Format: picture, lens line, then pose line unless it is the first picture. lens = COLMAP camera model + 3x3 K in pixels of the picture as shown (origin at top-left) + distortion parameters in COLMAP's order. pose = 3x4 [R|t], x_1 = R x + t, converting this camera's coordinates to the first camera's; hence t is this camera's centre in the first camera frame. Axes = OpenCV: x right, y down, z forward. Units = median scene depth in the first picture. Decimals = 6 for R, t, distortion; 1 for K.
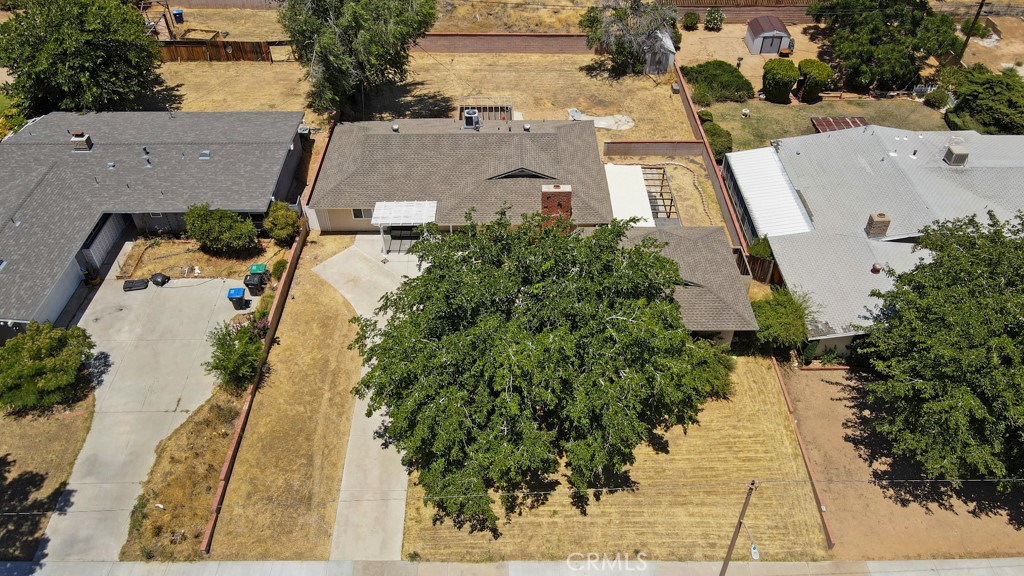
lens RADIAL K [[763.4, 0, 512.0], [0, 763.4, 288.0], [0, 0, 1]] dist [0.034038, 0.000757]
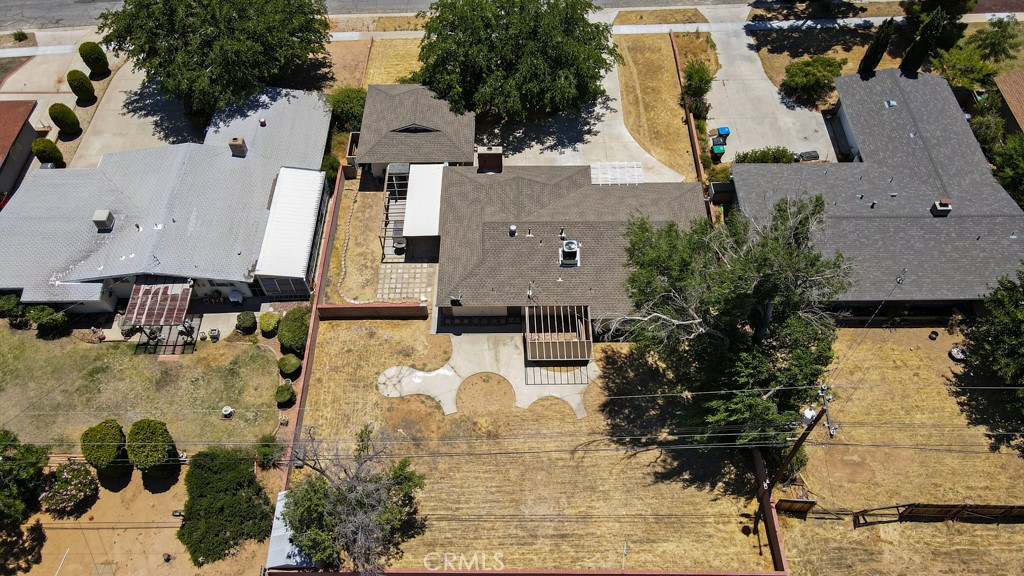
lens RADIAL K [[763.4, 0, 512.0], [0, 763.4, 288.0], [0, 0, 1]] dist [0.034038, 0.000757]
pose [[-0.999981, -0.001322, 0.006002, 0.013704], [0.006107, -0.104923, 0.994462, -1.147403], [-0.000685, 0.994479, 0.104929, 0.924773]]
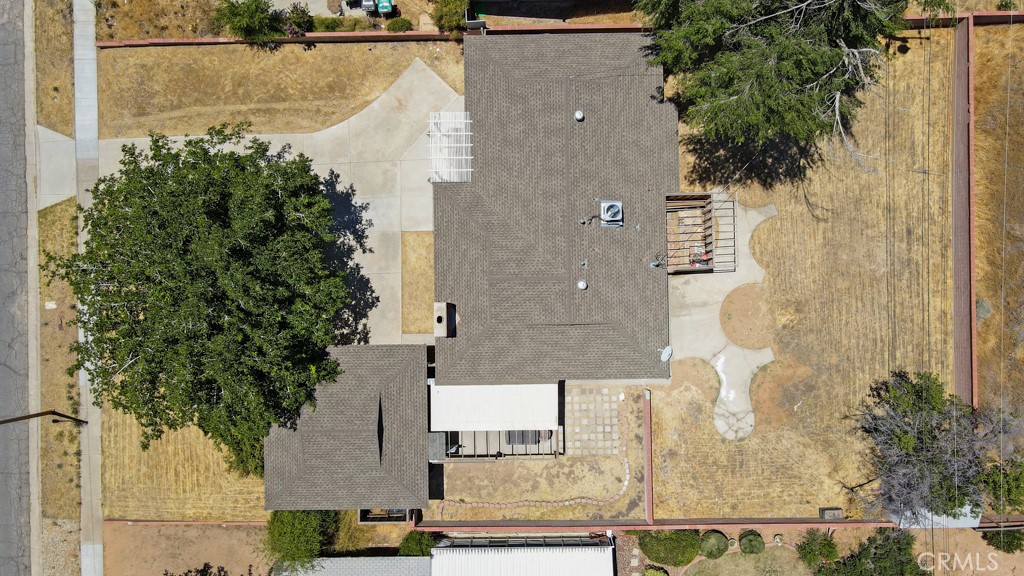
lens RADIAL K [[763.4, 0, 512.0], [0, 763.4, 288.0], [0, 0, 1]] dist [0.034038, 0.000757]
pose [[0.011433, 0.999749, -0.019279, 0.033136], [-0.652817, 0.022067, 0.757194, -0.709407], [0.757429, 0.003929, 0.652906, 0.423834]]
